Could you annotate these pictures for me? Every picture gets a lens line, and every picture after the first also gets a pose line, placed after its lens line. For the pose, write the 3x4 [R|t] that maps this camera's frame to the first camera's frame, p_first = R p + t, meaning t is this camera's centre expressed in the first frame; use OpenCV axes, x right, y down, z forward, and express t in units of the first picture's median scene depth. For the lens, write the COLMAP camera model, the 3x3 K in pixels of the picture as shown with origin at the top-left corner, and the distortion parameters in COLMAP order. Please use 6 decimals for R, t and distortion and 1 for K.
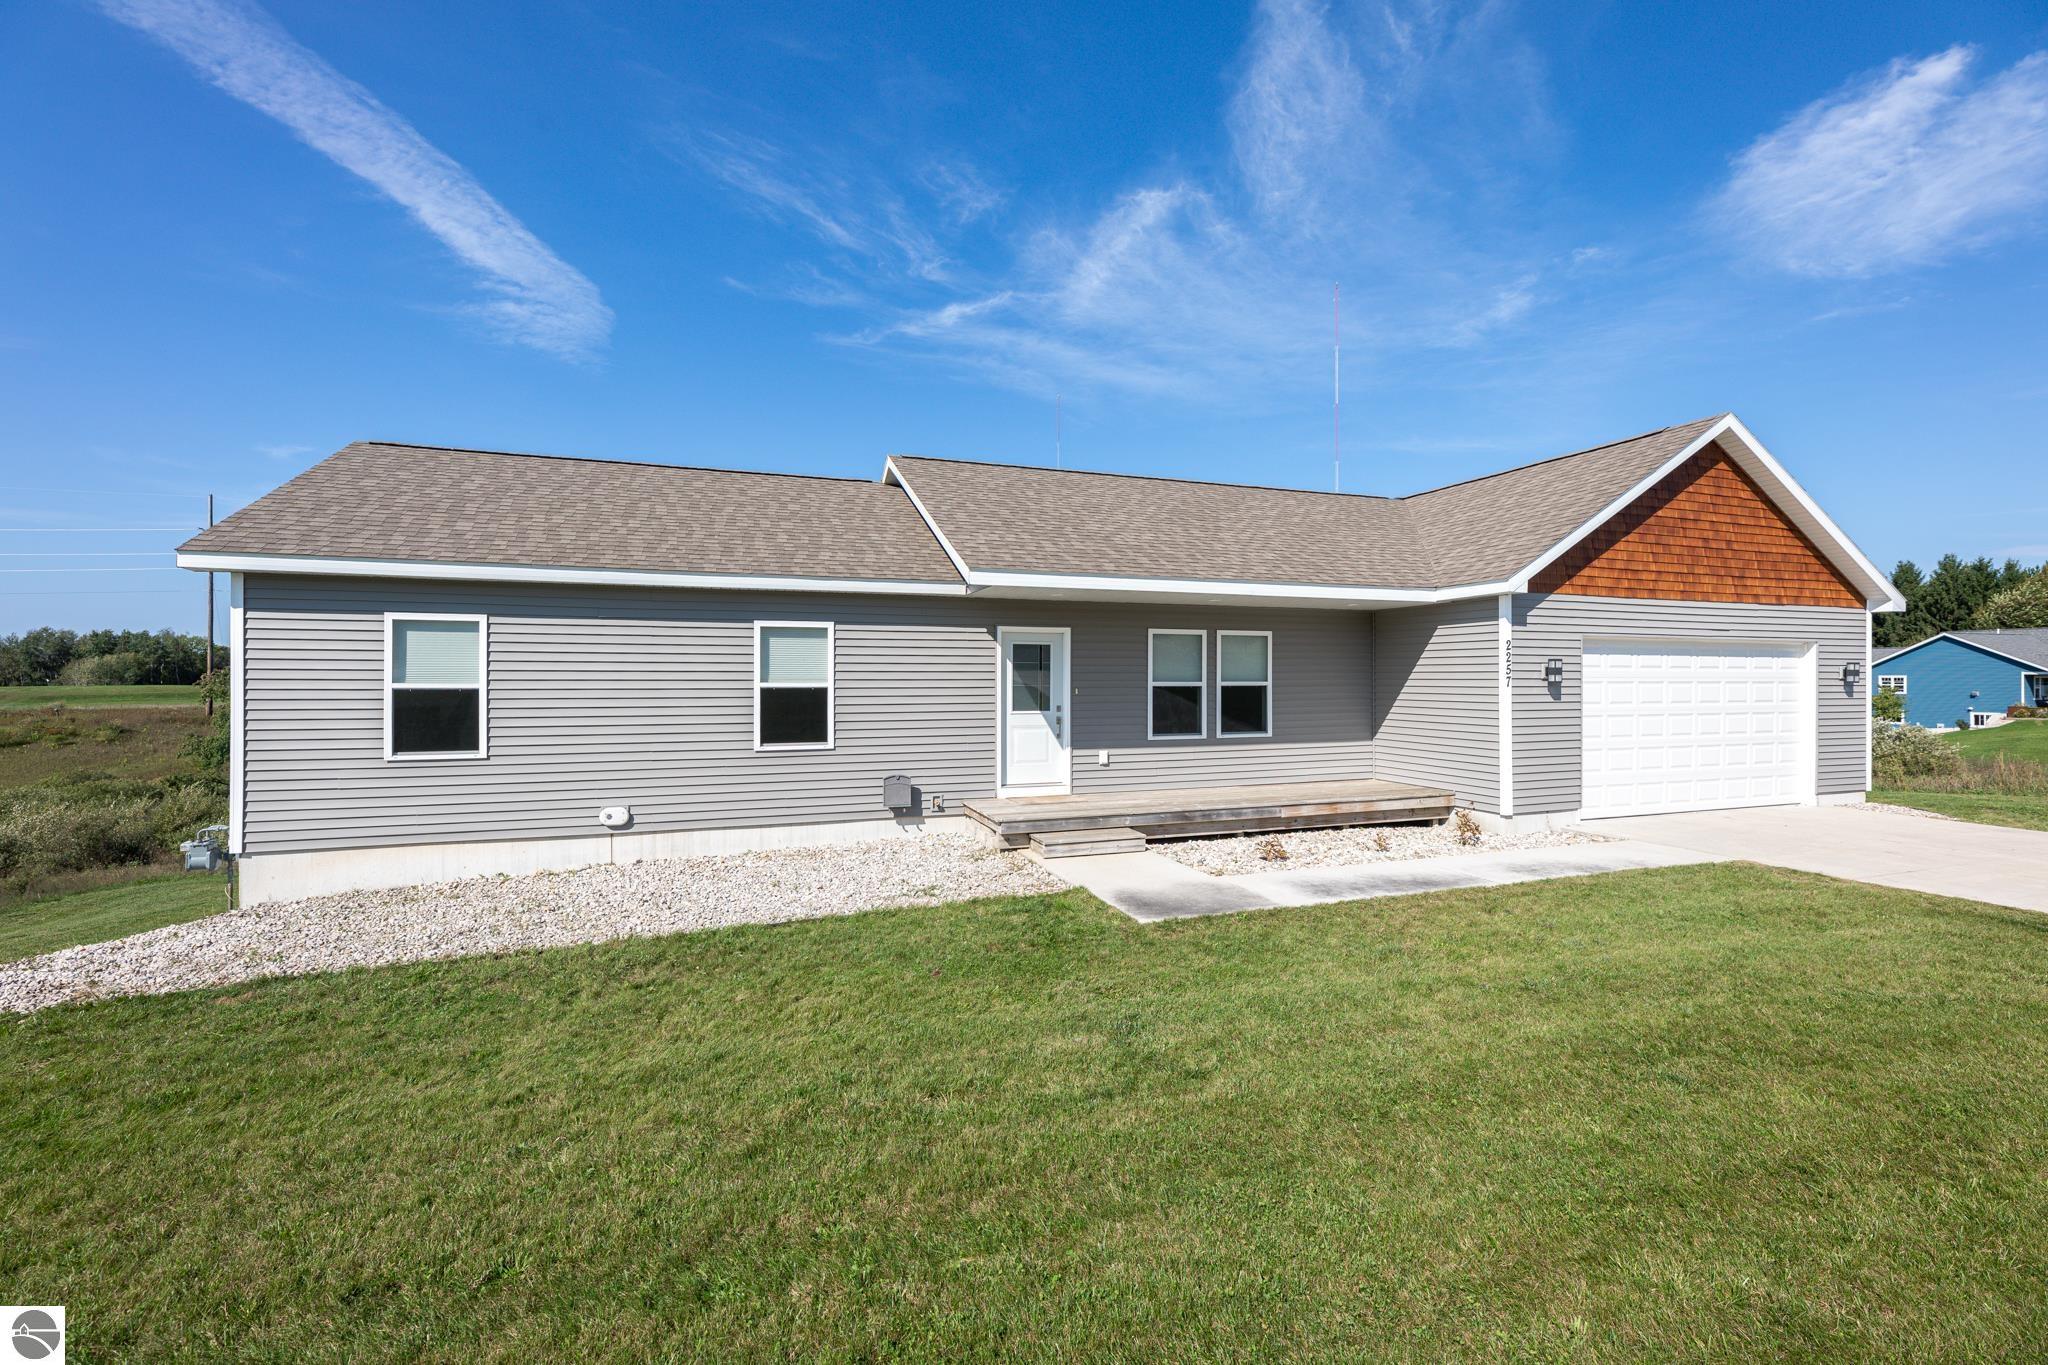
lens RADIAL K [[847.3, 0, 1103.5], [0, 847.3, 648.7], [0, 0, 1]] dist [-0.020755, 0.001030]
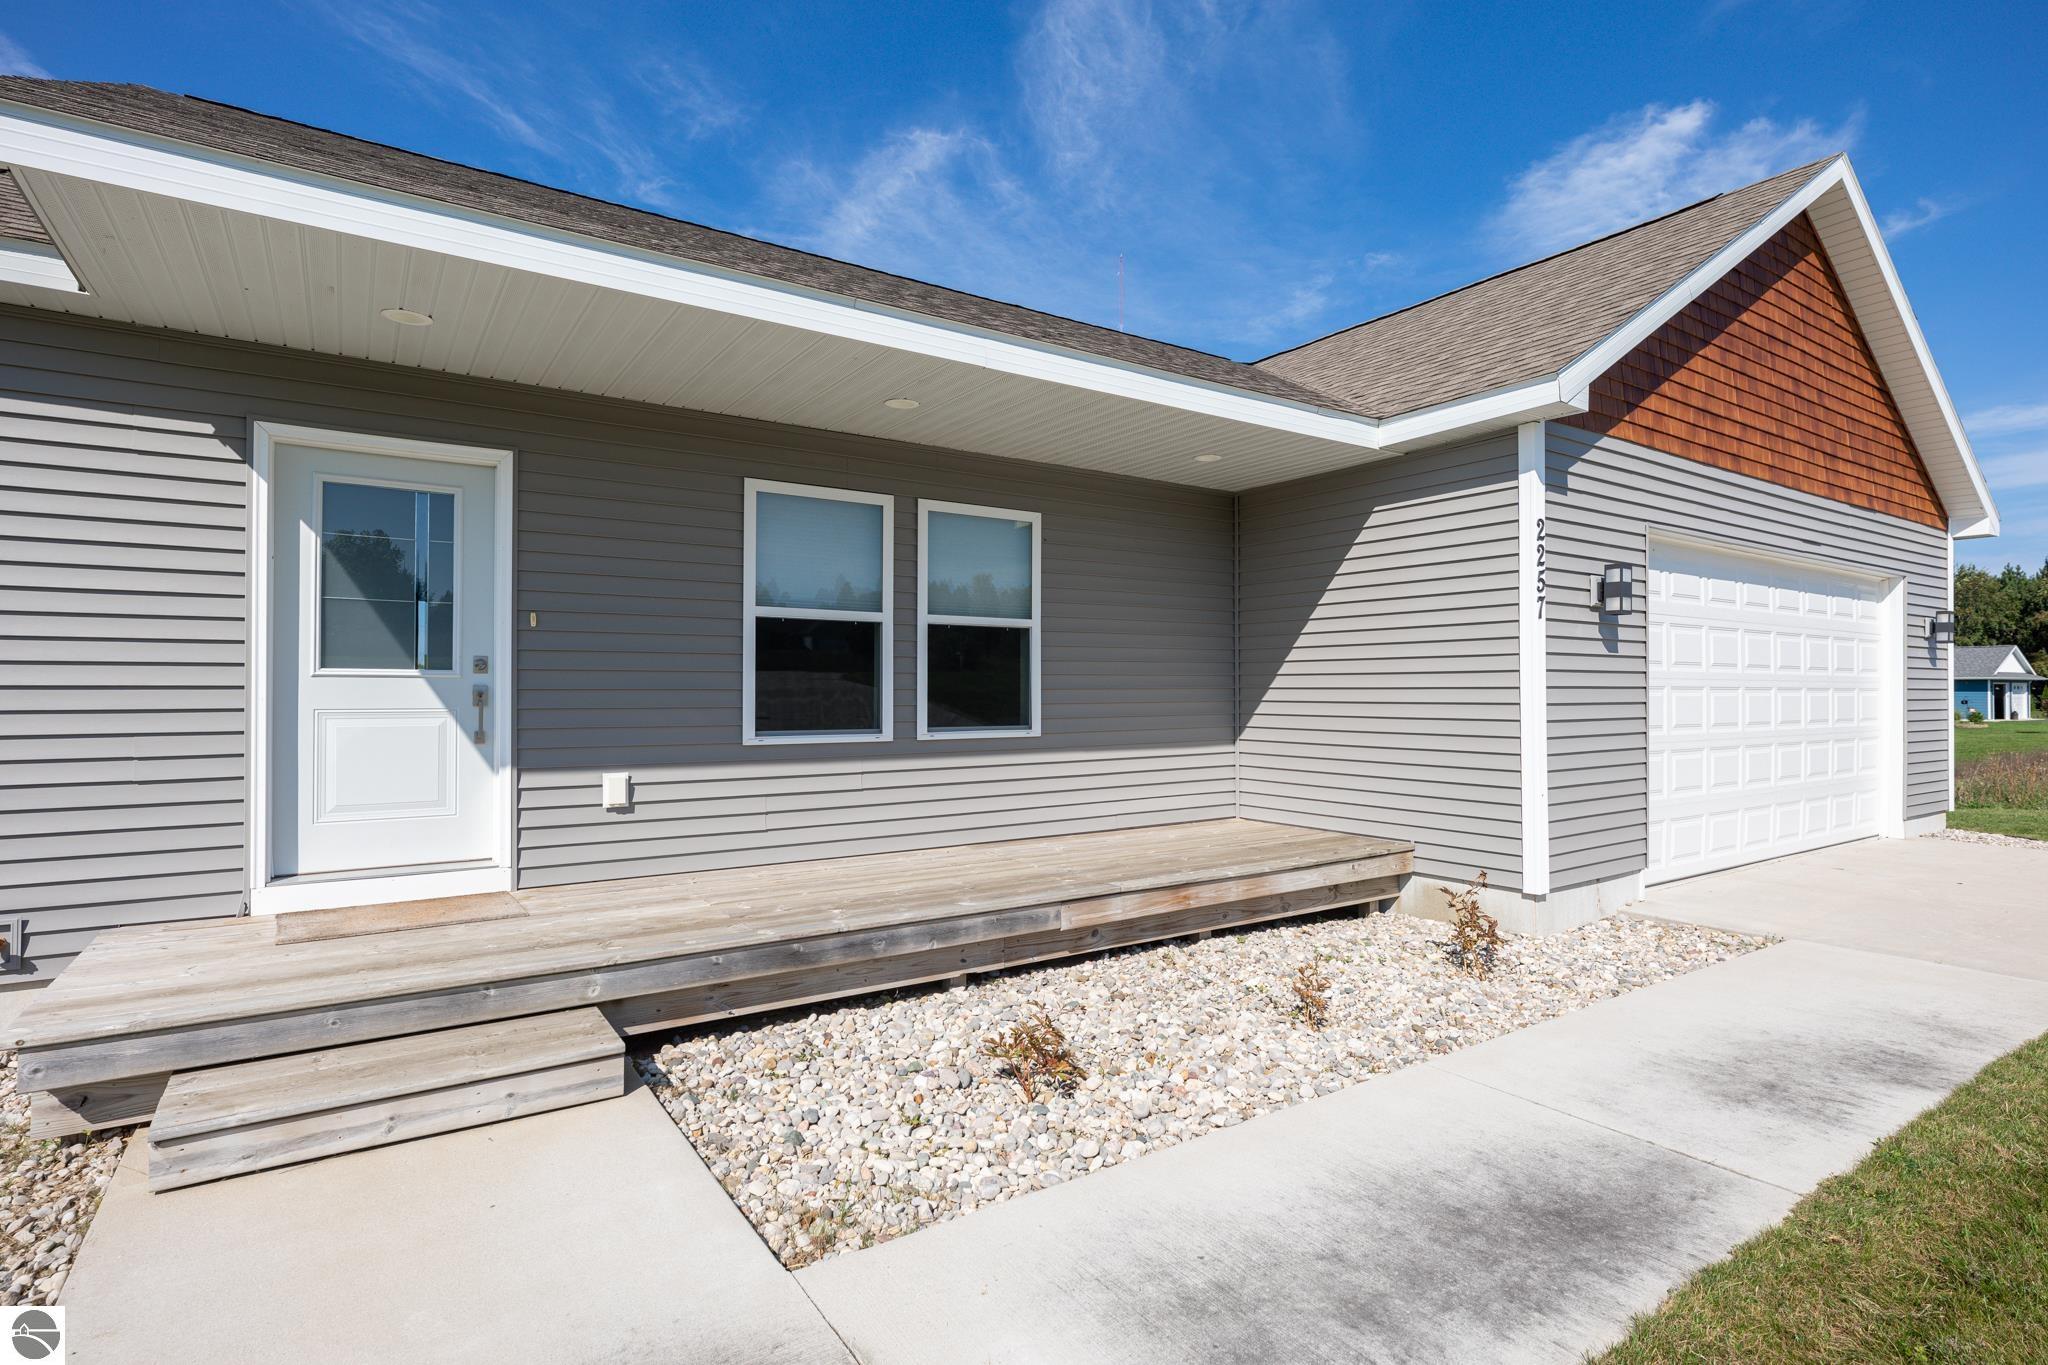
lens RADIAL K [[930.2, 0, 1082.5], [0, 930.2, 684.6], [0, 0, 1]] dist [-0.021811, -0.000391]
pose [[0.976086, -0.002179, 0.217374, 0.111468], [-0.002634, 0.999758, 0.021850, 0.064840], [-0.217369, -0.021900, 0.975844, 0.504984]]
